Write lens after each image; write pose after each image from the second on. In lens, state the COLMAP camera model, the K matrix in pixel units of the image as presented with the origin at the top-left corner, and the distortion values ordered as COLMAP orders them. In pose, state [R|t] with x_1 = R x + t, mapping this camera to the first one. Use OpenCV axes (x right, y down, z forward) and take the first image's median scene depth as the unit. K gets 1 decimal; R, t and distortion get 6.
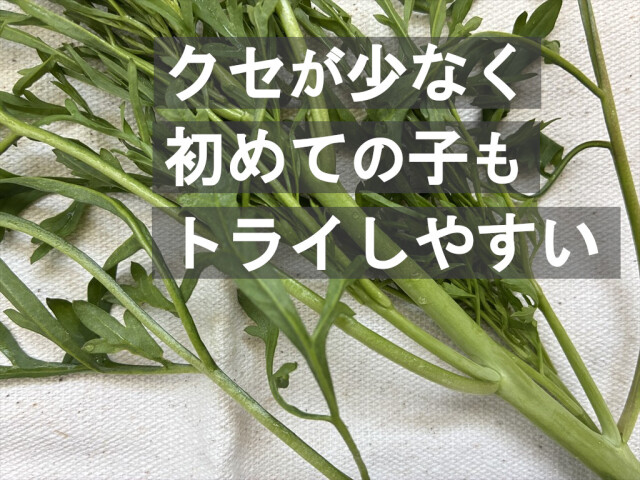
lens RADIAL K [[480.7, 0, 318.1], [0, 480.7, 244.6], [0, 0, 1]] dist [0.018223, -0.053249]
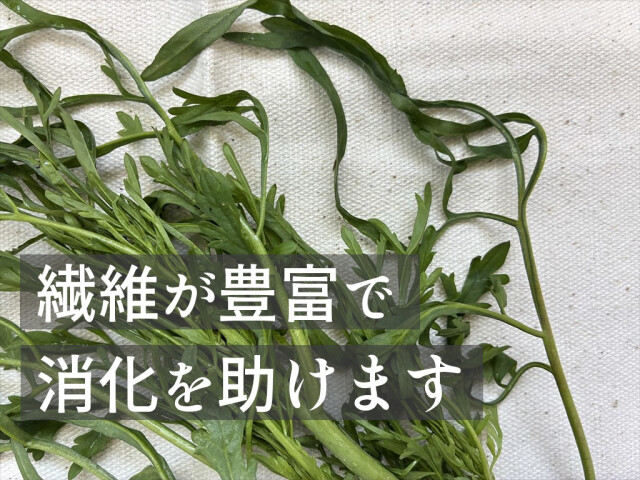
lens RADIAL K [[480.7, 0, 322.9], [0, 480.7, 242.9], [0, 0, 1]] dist [0.018223, -0.053249]
pose [[0.999734, -0.023065, 0.000795, 0.040911], [0.023077, 0.998638, -0.046793, -0.461123], [0.000285, 0.046799, 0.998904, -0.199459]]
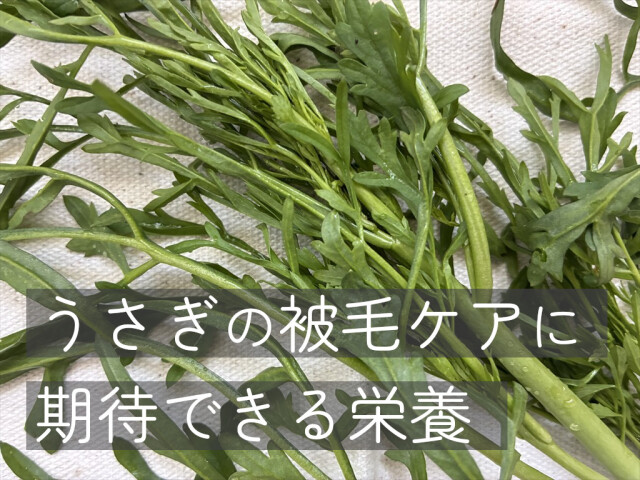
lens RADIAL K [[480.7, 0, 315.2], [0, 480.7, 244.1], [0, 0, 1]] dist [0.018223, -0.053249]
pose [[0.999654, -0.009127, -0.024650, -0.260264], [0.008897, 0.999916, -0.009449, -0.232250], [0.024734, 0.009226, 0.999651, 0.027032]]
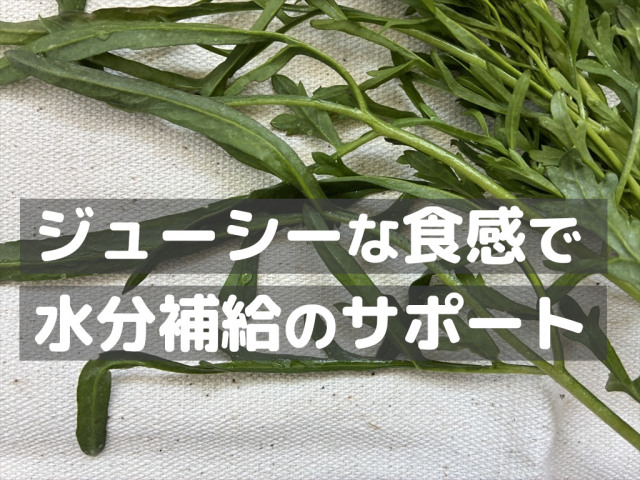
lens RADIAL K [[480.7, 0, 322.4], [0, 480.7, 242.7], [0, 0, 1]] dist [0.018223, -0.053249]
pose [[0.998411, 0.053399, 0.017998, -0.688125], [-0.053431, 0.998571, 0.001312, 0.005285], [-0.017902, -0.002271, 0.999837, -0.028378]]
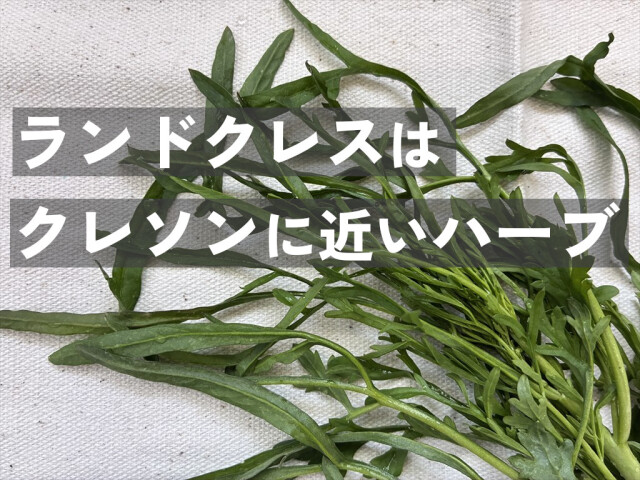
lens RADIAL K [[480.7, 0, 321.6], [0, 480.7, 240.5], [0, 0, 1]] dist [0.018223, -0.053249]
pose [[0.998952, 0.025055, 0.038303, -0.775662], [-0.021663, 0.996013, -0.086541, -0.505040], [-0.040318, 0.085620, 0.995512, -0.281119]]
